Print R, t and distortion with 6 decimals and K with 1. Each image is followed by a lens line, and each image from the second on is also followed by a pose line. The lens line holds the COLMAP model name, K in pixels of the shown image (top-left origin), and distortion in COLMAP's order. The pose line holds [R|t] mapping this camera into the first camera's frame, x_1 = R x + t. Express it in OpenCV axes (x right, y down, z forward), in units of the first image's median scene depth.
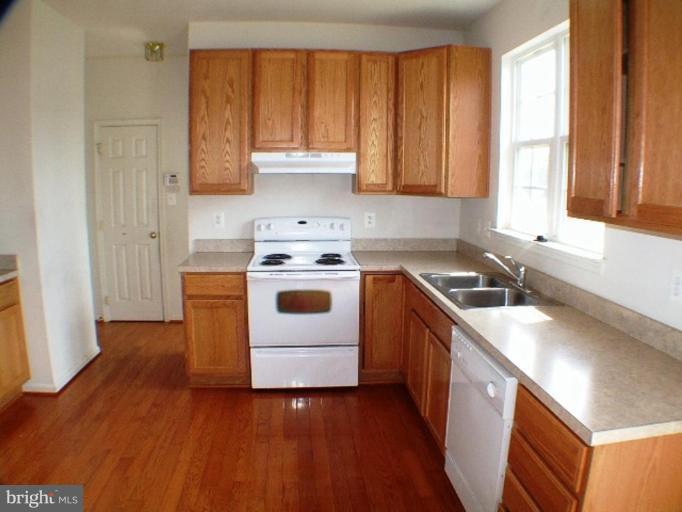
lens RADIAL K [[497.3, 0, 341.0], [0, 497.3, 256.0], [0, 0, 1]] dist [-0.211238, 0.003616]
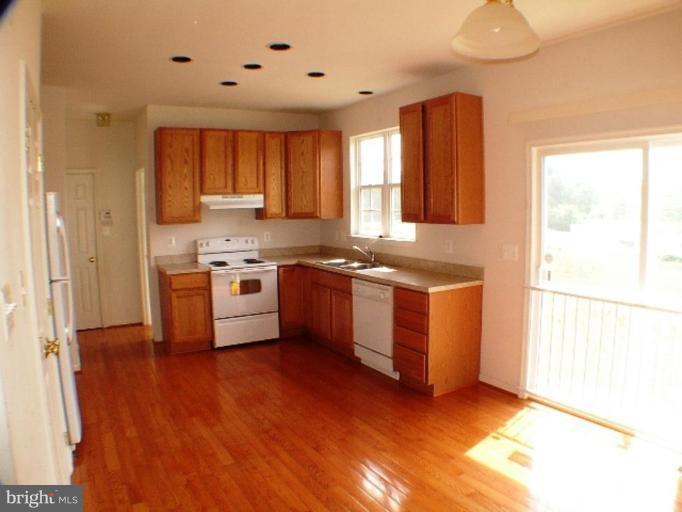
lens RADIAL K [[481.5, 0, 356.5], [0, 481.5, 256.4], [0, 0, 1]] dist [-0.188639, 0.004936]
pose [[0.899078, -0.070712, 0.432041, -0.398673], [0.093482, 0.995117, -0.031666, 0.073364], [-0.427692, 0.068859, 0.901298, -0.544811]]
